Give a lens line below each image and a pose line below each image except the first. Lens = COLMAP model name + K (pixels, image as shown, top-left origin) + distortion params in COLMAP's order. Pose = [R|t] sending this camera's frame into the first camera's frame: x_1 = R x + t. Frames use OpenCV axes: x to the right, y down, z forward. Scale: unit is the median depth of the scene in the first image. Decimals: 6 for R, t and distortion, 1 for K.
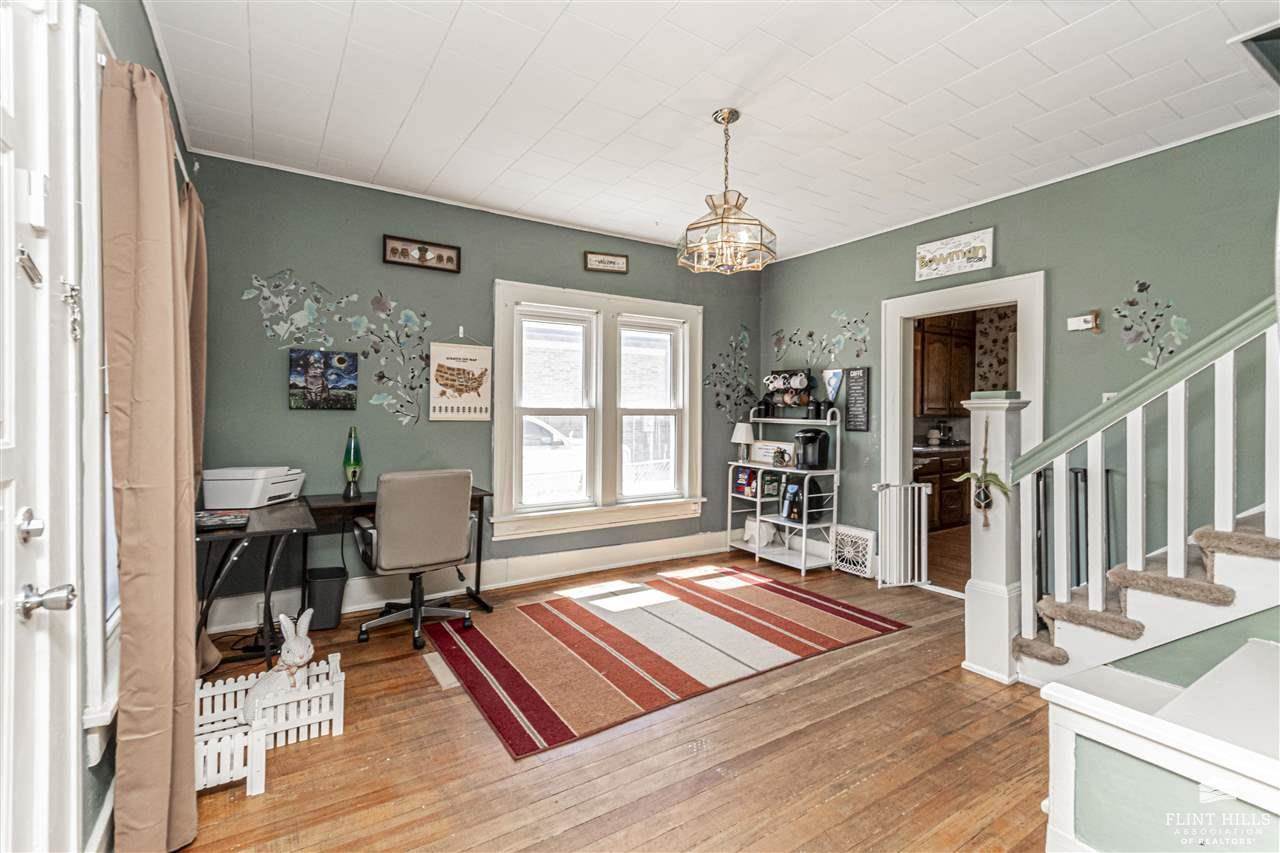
lens RADIAL K [[568.3, 0, 636.9], [0, 568.3, 418.5], [0, 0, 1]] dist [0.000660, 0.000106]
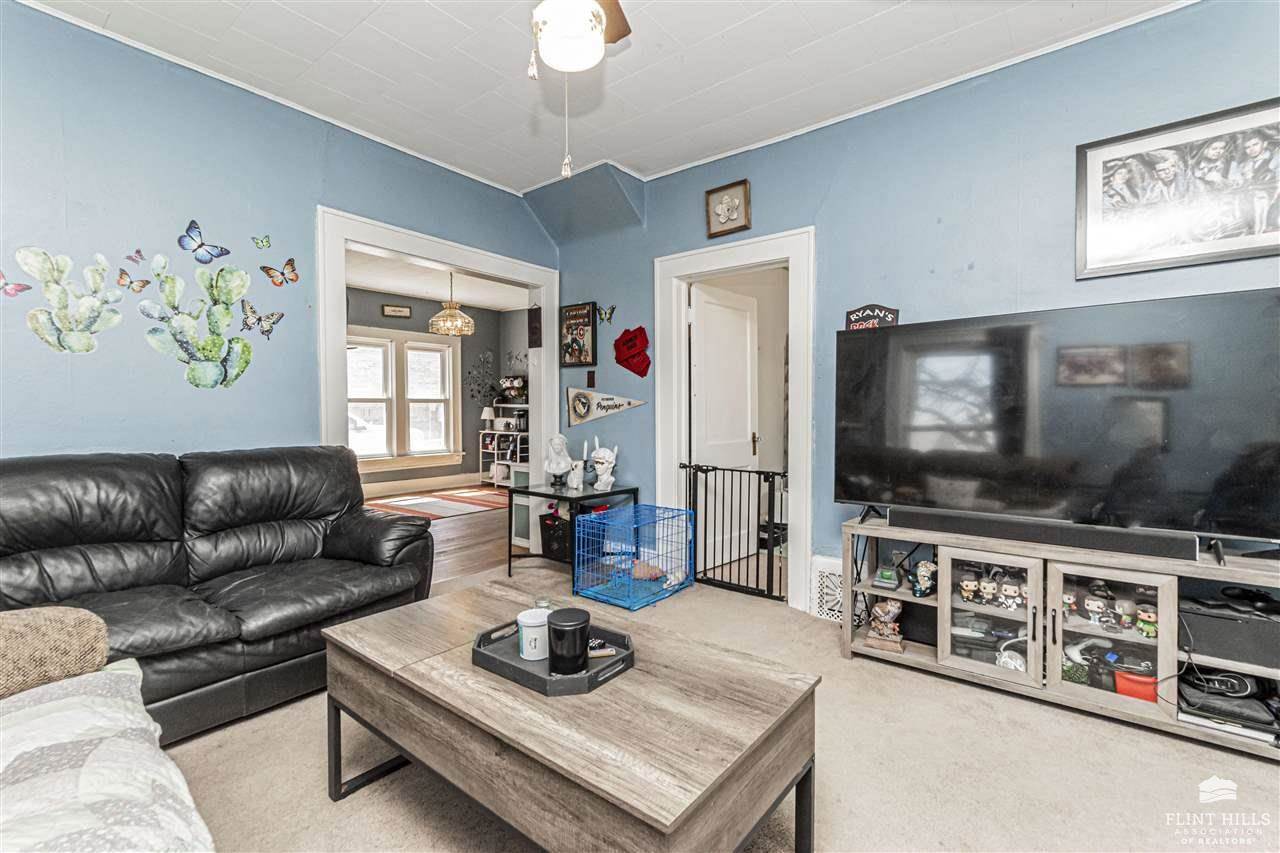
lens RADIAL K [[568.3, 0, 636.9], [0, 568.3, 418.5], [0, 0, 1]] dist [0.000660, 0.000106]
pose [[0.947583, -0.015128, 0.319150, 0.070069], [0.009901, 0.999789, 0.017994, 0.015679], [-0.319355, -0.013891, 0.947533, -0.740149]]
